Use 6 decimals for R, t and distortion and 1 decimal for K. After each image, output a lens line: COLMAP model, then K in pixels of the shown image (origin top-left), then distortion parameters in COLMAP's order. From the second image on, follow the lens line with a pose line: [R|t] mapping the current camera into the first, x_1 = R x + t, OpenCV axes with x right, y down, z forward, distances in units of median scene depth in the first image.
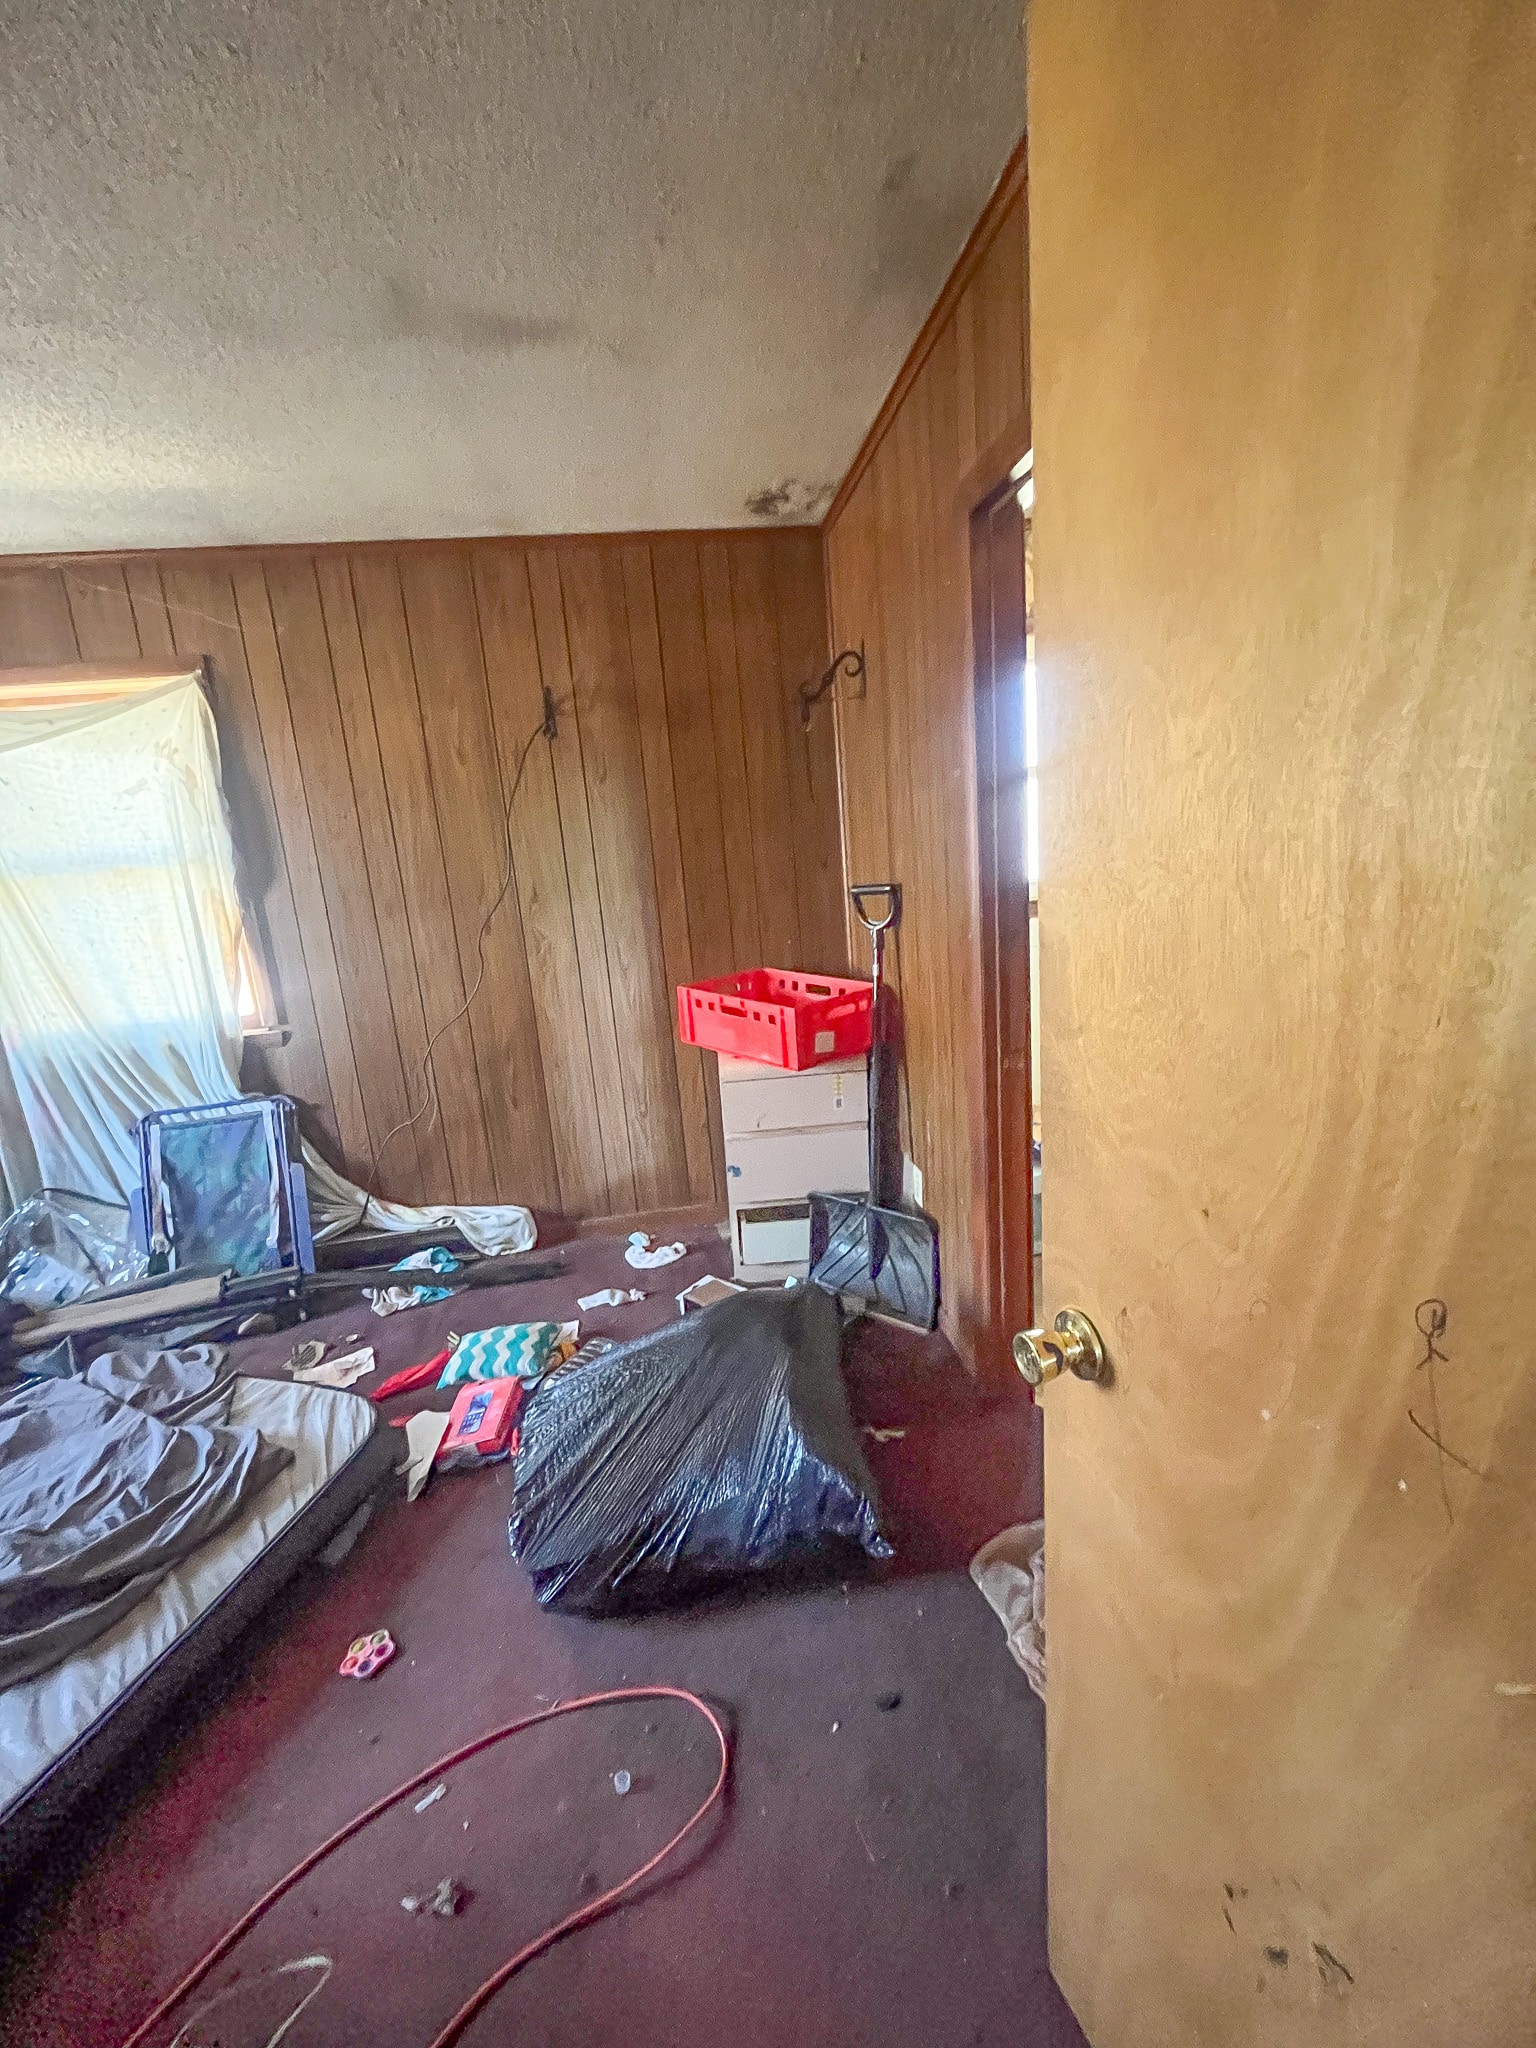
lens RADIAL K [[822.8, 0, 761.9], [0, 822.8, 1021.1], [0, 0, 1]] dist [-0.003980, -0.000258]
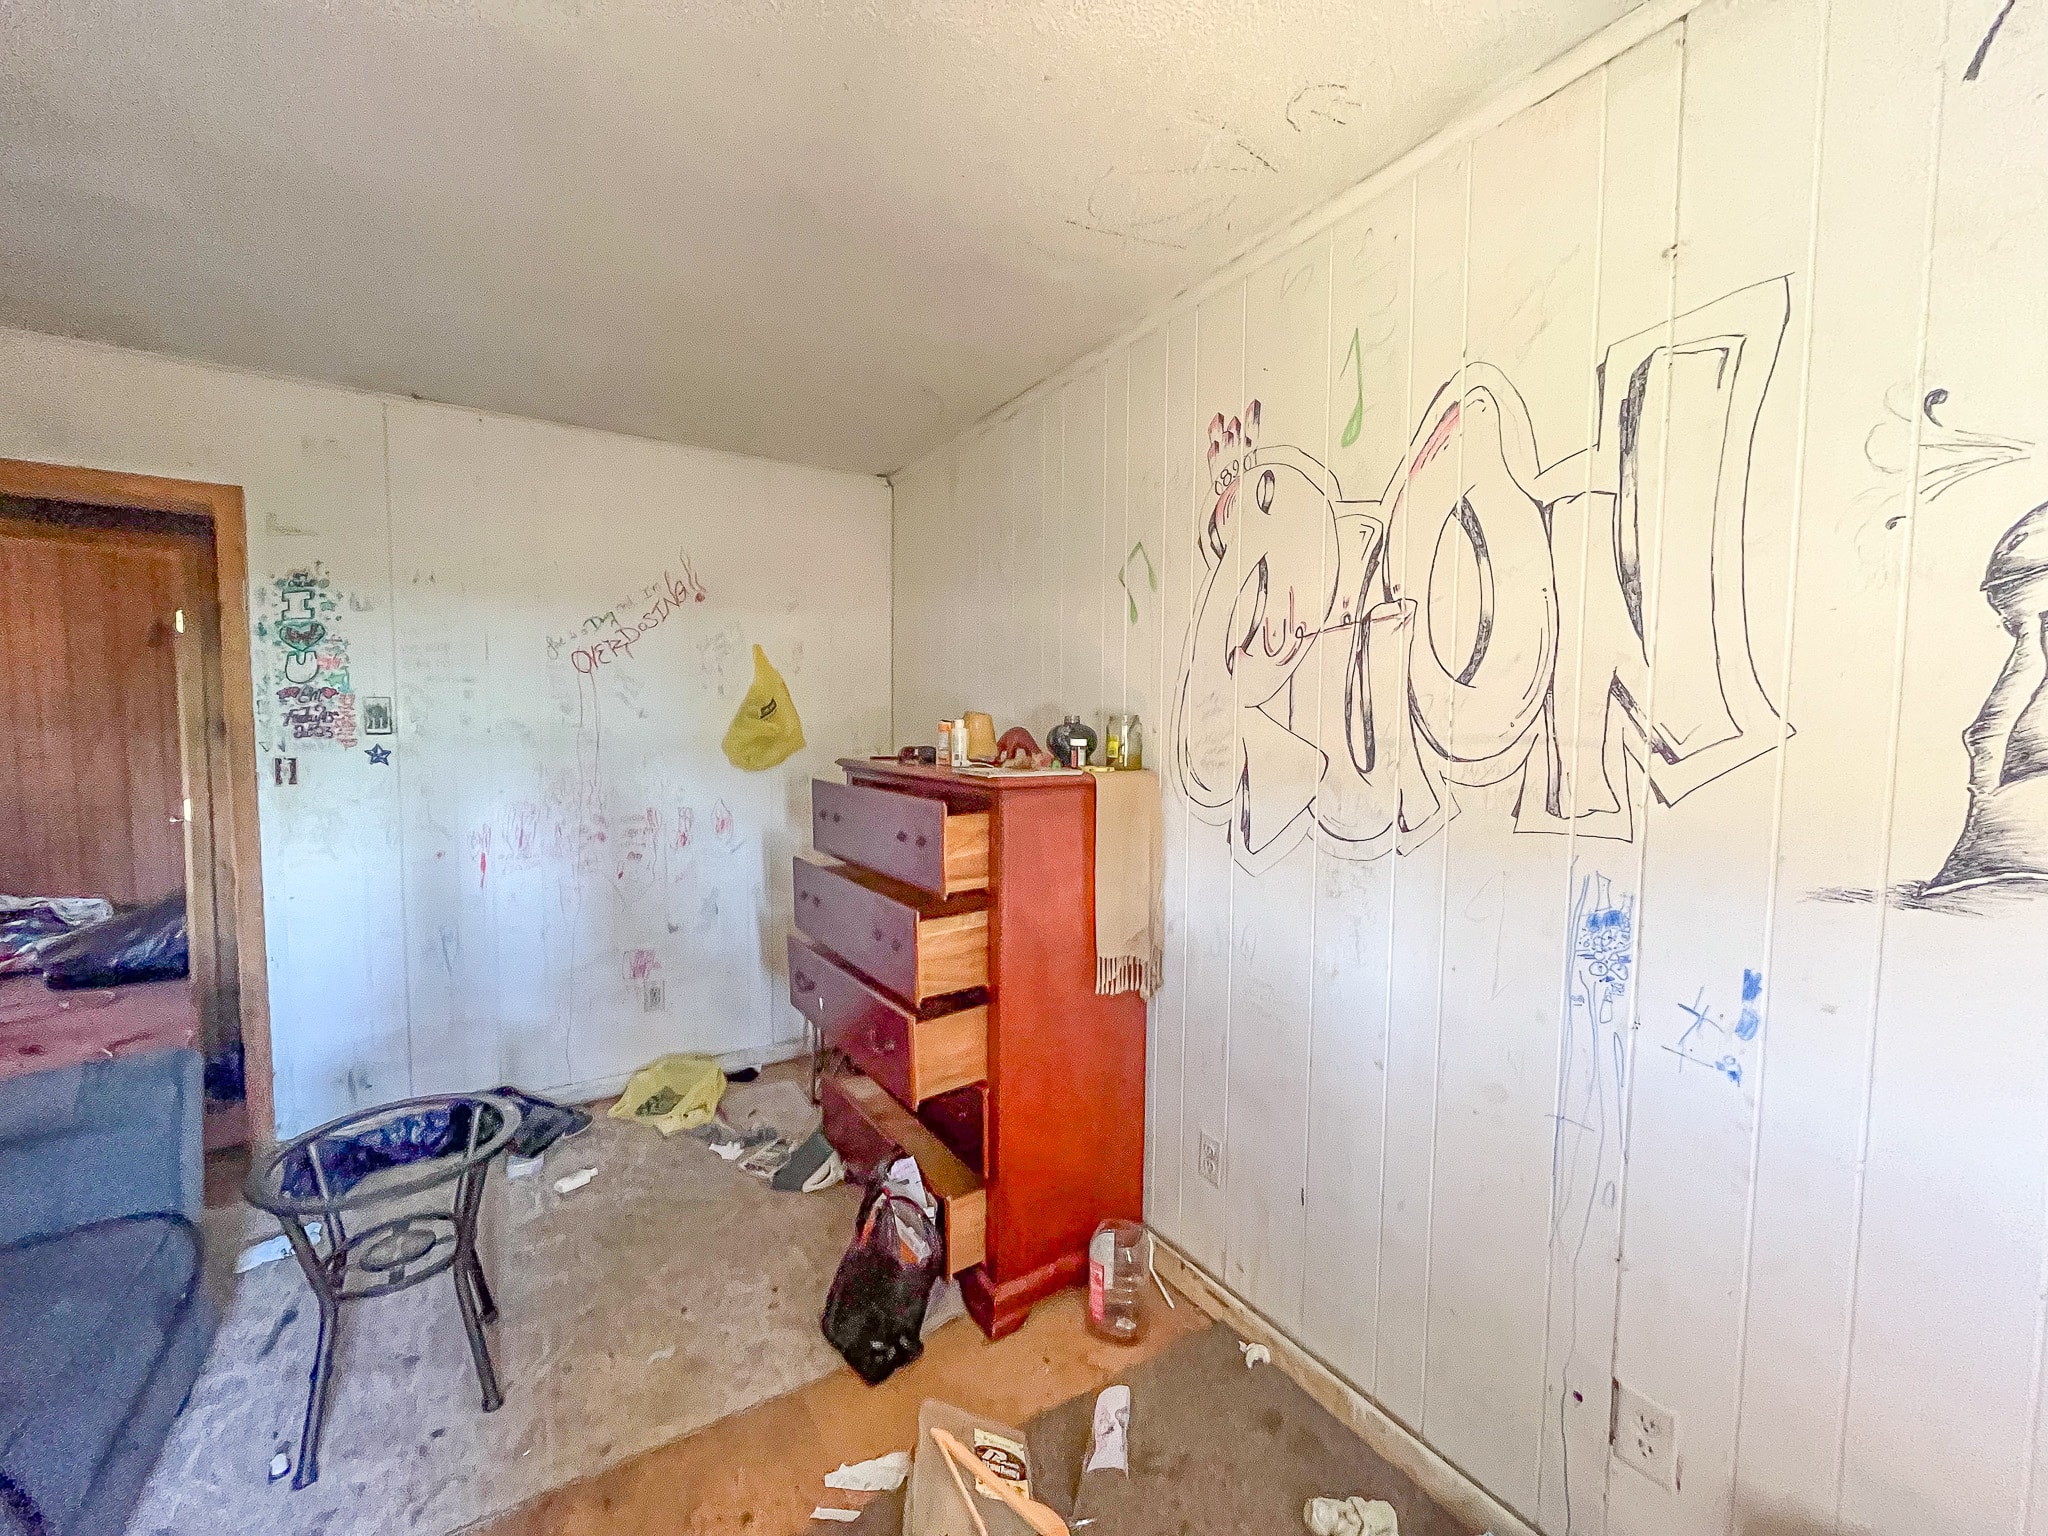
lens RADIAL K [[822.8, 0, 1016.2], [0, 822.8, 773.4], [0, 0, 1]] dist [-0.003980, -0.000258]
pose [[0.902863, 0.058398, 0.425943, 0.847154], [0.004957, 0.989252, -0.146136, 0.269543], [-0.429899, 0.134053, 0.892870, -1.718022]]
